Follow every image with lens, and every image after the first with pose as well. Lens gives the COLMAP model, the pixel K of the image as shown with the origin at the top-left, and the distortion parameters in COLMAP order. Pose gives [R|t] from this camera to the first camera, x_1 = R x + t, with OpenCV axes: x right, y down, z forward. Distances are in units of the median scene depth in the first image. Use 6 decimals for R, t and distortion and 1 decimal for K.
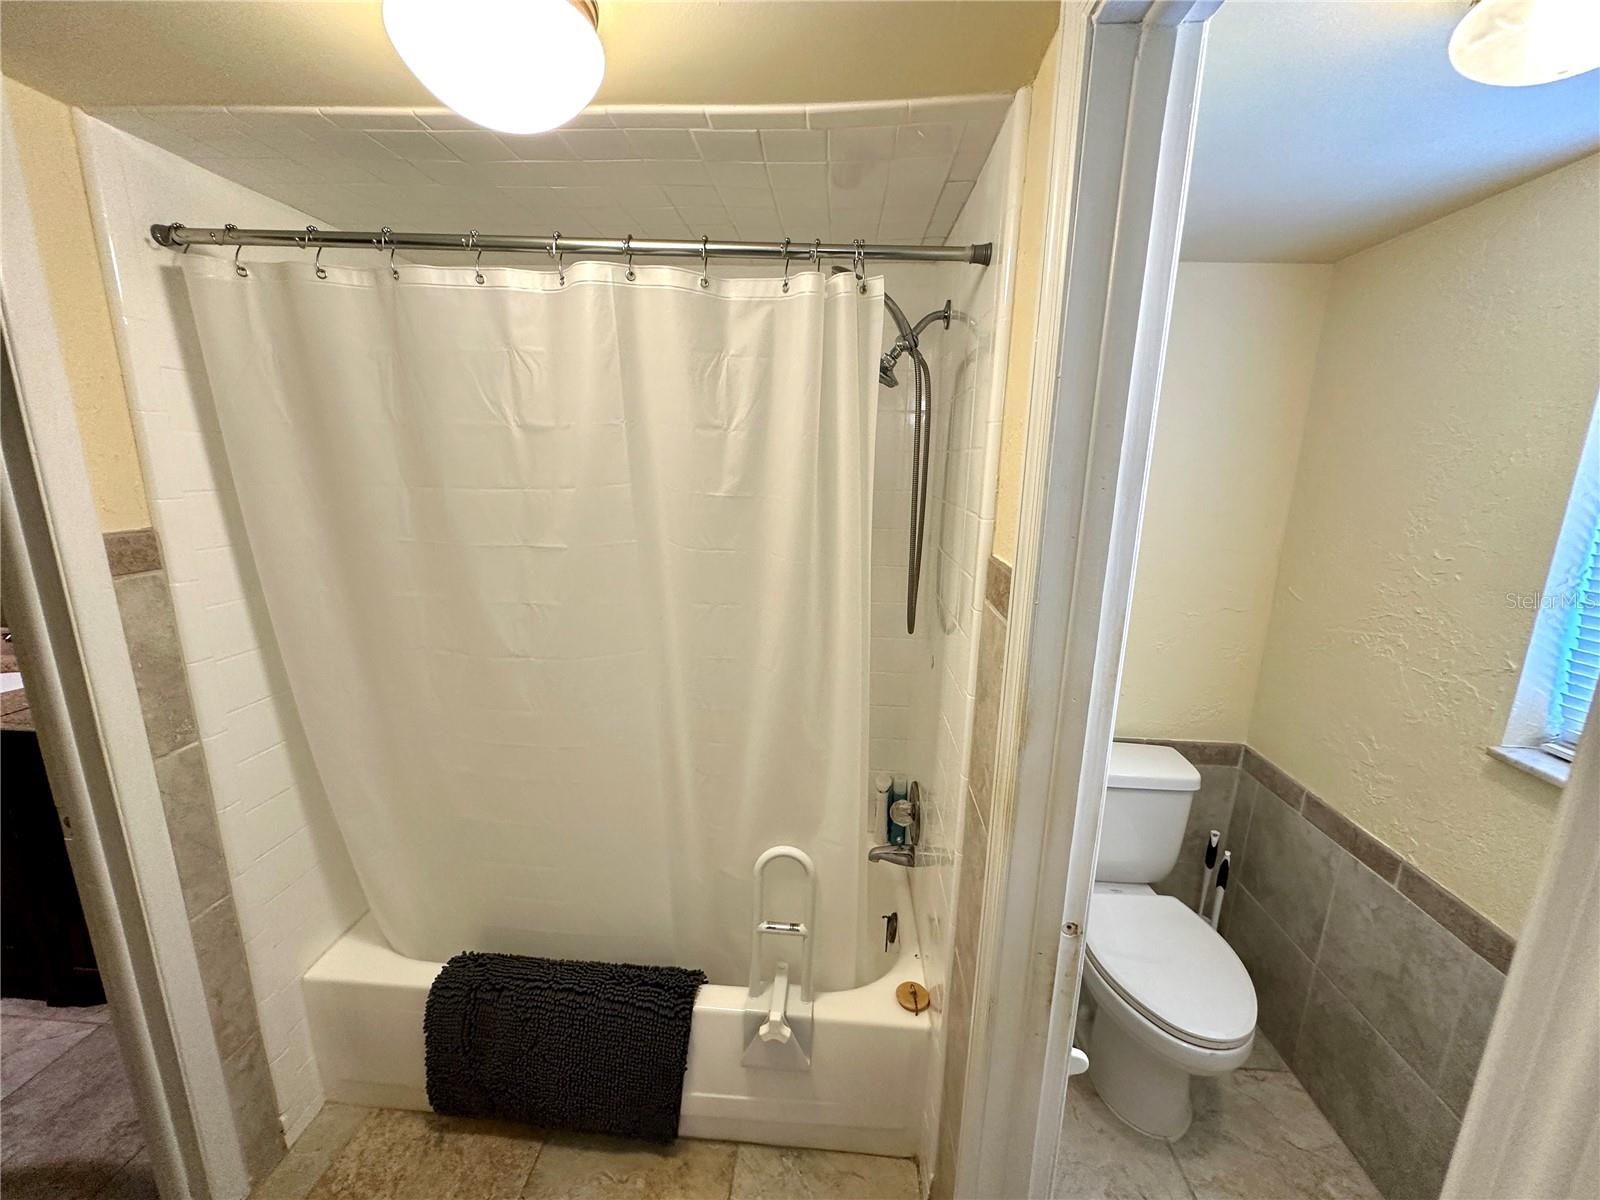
lens RADIAL K [[639.3, 0, 804.3], [0, 639.3, 603.5], [0, 0, 1]] dist [-0.003552, 0.001248]
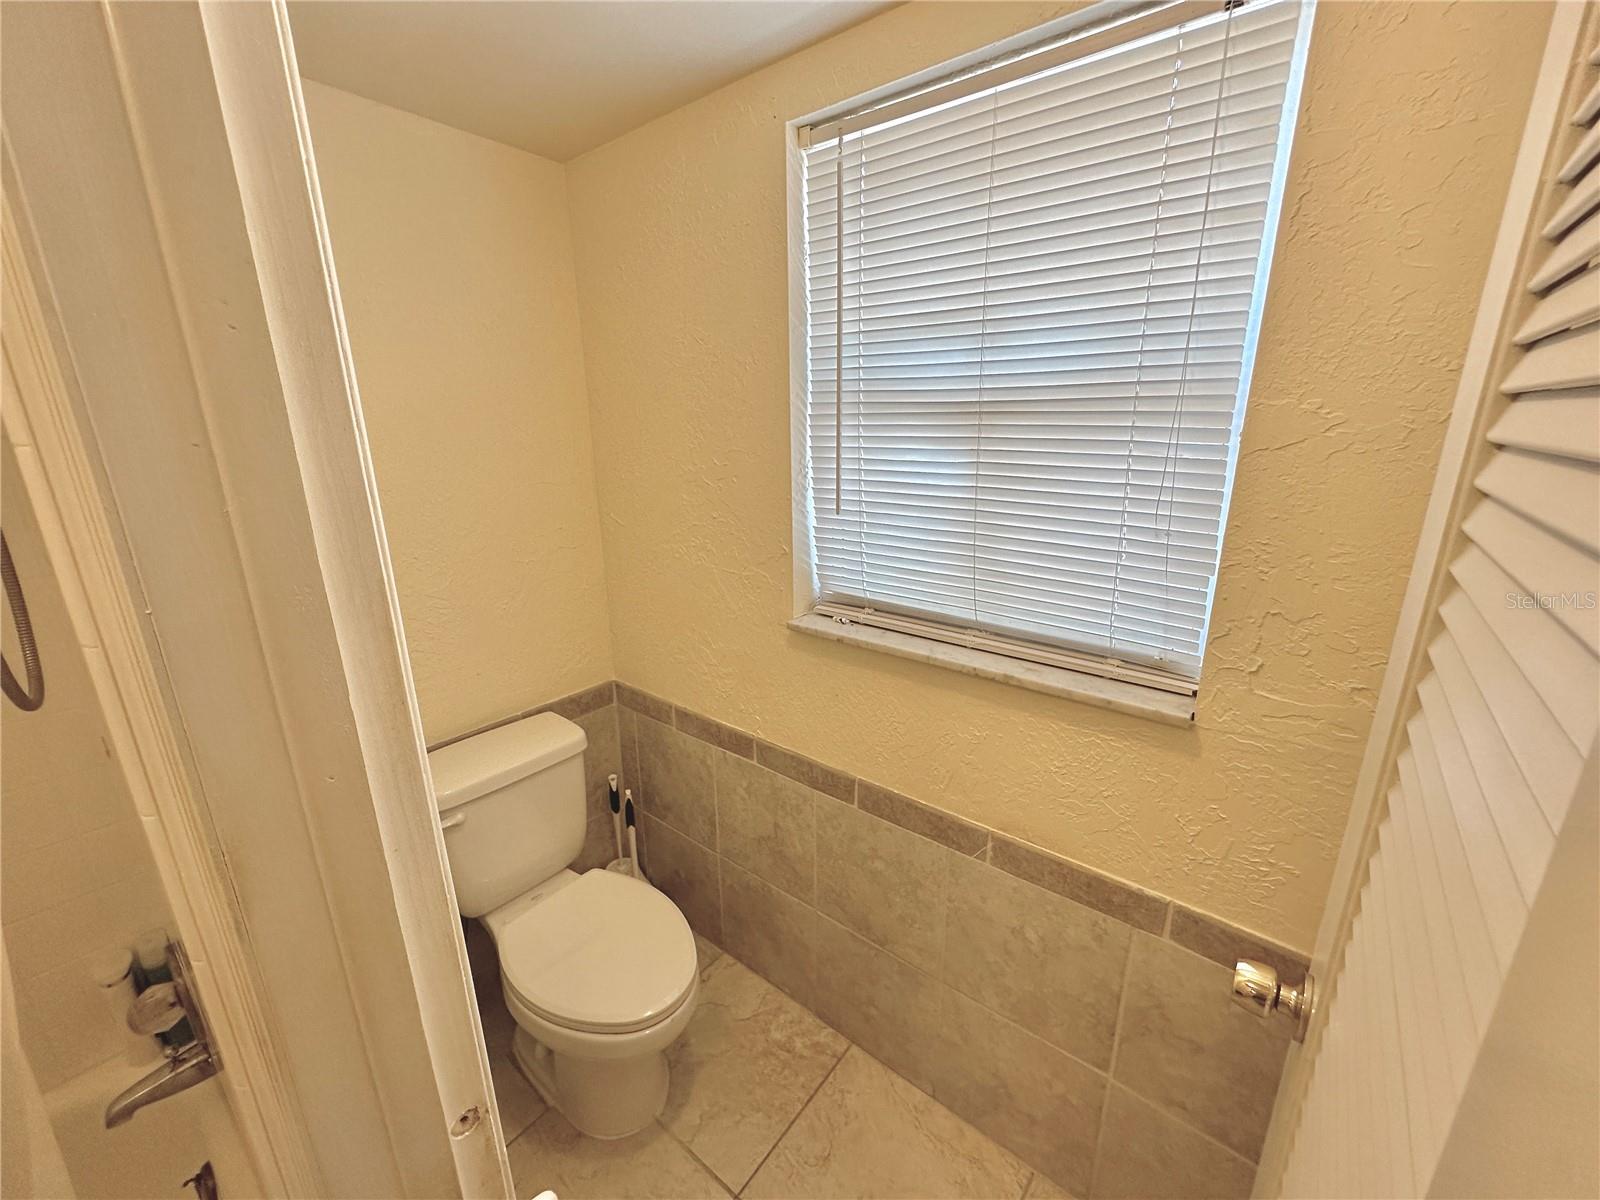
lens RADIAL K [[639.3, 0, 796.3], [0, 639.3, 602.6], [0, 0, 1]] dist [-0.003552, 0.001248]
pose [[0.578747, -0.250015, 0.776237, 0.161640], [0.202509, 0.966092, 0.160178, 0.007591], [-0.789963, 0.064493, 0.609753, 0.232983]]
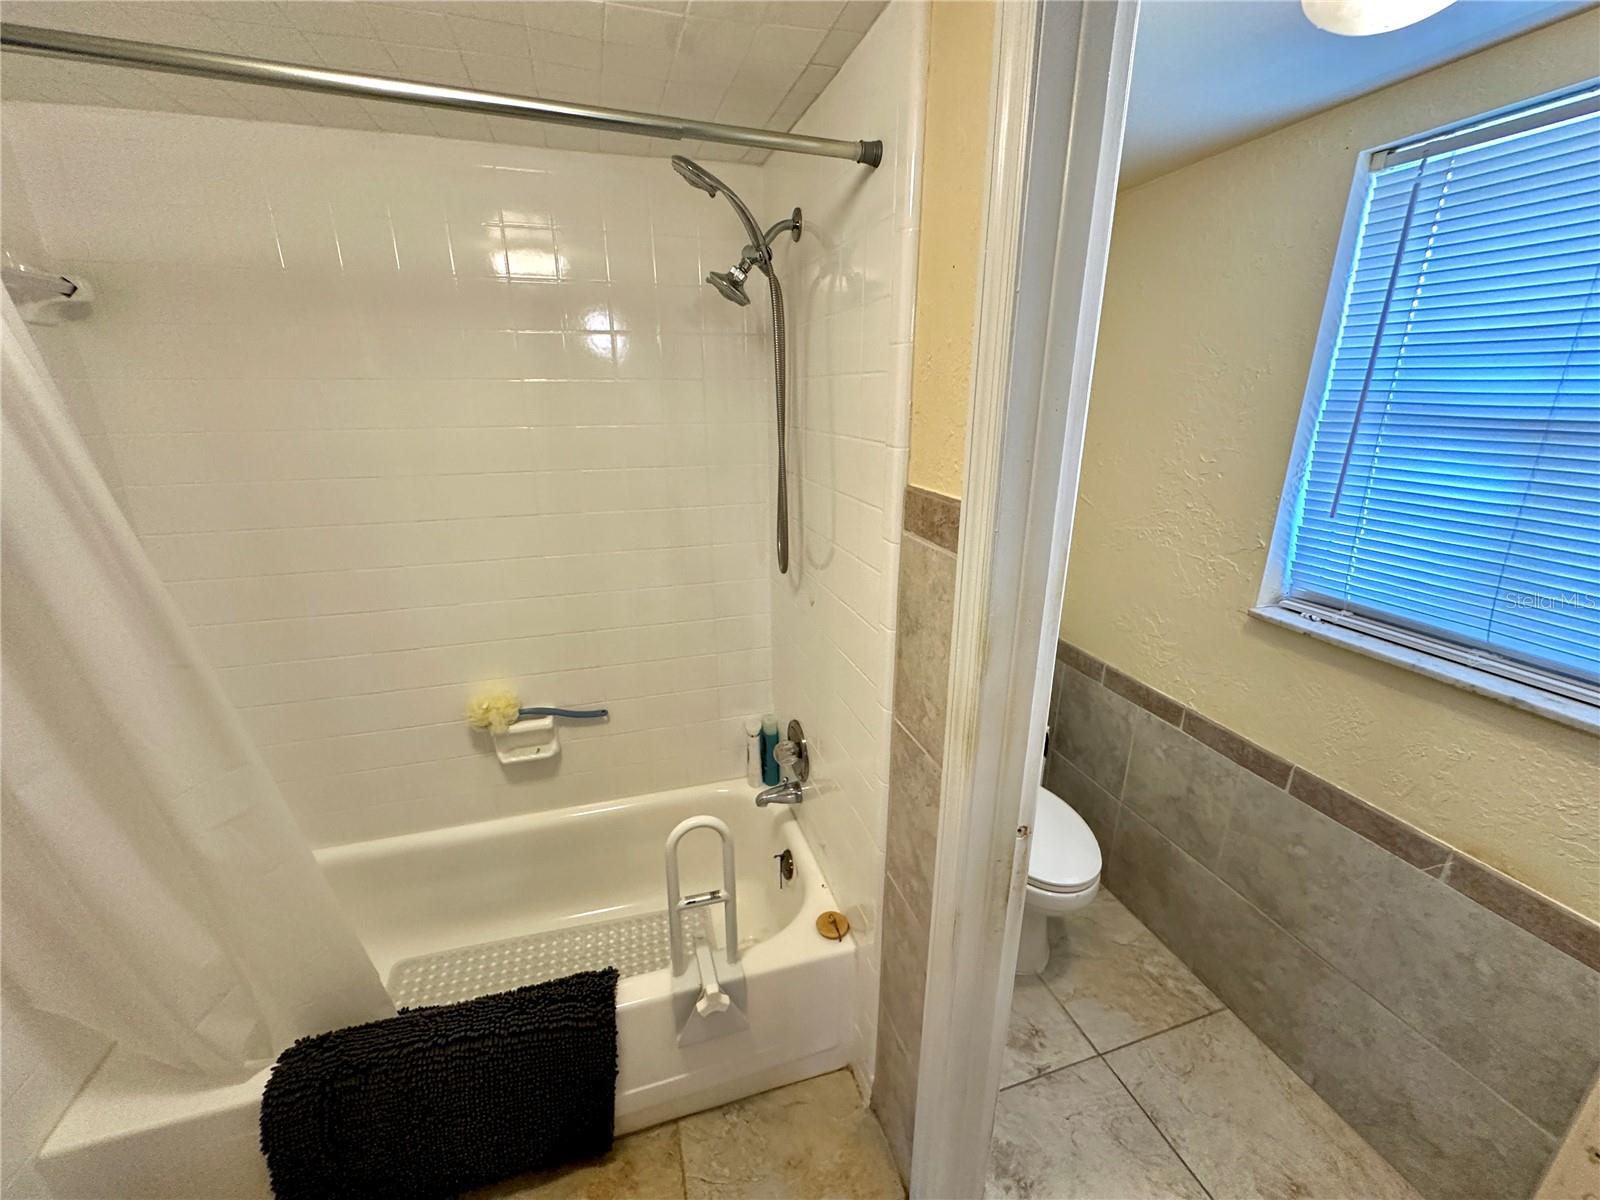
lens RADIAL K [[639.3, 0, 801.5], [0, 639.3, 602.8], [0, 0, 1]] dist [-0.003552, 0.001248]
pose [[0.934765, -0.132739, 0.329536, -0.146528], [0.099389, 0.988247, 0.116142, -0.020106], [-0.341080, -0.075813, 0.936972, 0.095034]]
